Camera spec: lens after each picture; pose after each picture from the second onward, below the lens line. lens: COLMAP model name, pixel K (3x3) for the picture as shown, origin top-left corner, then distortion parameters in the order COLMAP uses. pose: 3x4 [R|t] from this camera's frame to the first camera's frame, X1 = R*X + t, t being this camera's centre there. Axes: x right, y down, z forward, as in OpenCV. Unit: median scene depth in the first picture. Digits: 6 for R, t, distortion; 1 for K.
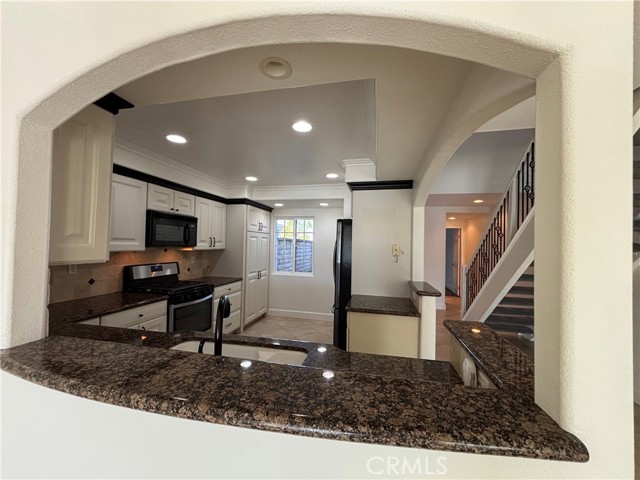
lens RADIAL K [[257.8, 0, 318.1], [0, 257.8, 241.7], [0, 0, 1]] dist [0.000674, 0.000187]
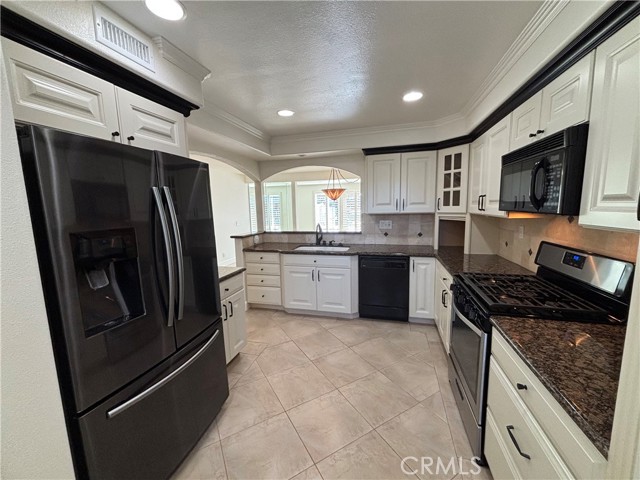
lens RADIAL K [[257.8, 0, 317.4], [0, 257.8, 240.0], [0, 0, 1]] dist [0.000674, 0.000187]
pose [[-0.998700, -0.002965, 0.050890, -0.162866], [0.003111, 0.992901, 0.118901, 0.010250], [-0.050881, 0.118904, -0.991601, 1.361366]]
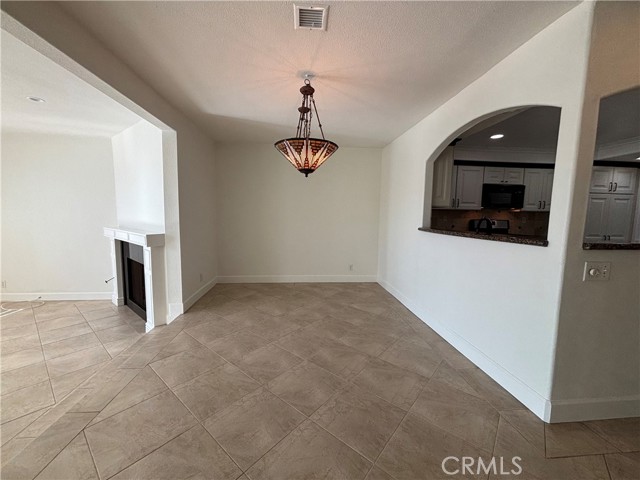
lens RADIAL K [[257.8, 0, 321.3], [0, 257.8, 237.1], [0, 0, 1]] dist [0.000674, 0.000187]
pose [[0.314458, 0.068573, -0.946792, 0.445568], [0.000598, 0.997373, 0.072434, 0.070129], [0.949271, -0.023343, 0.313590, -0.368780]]
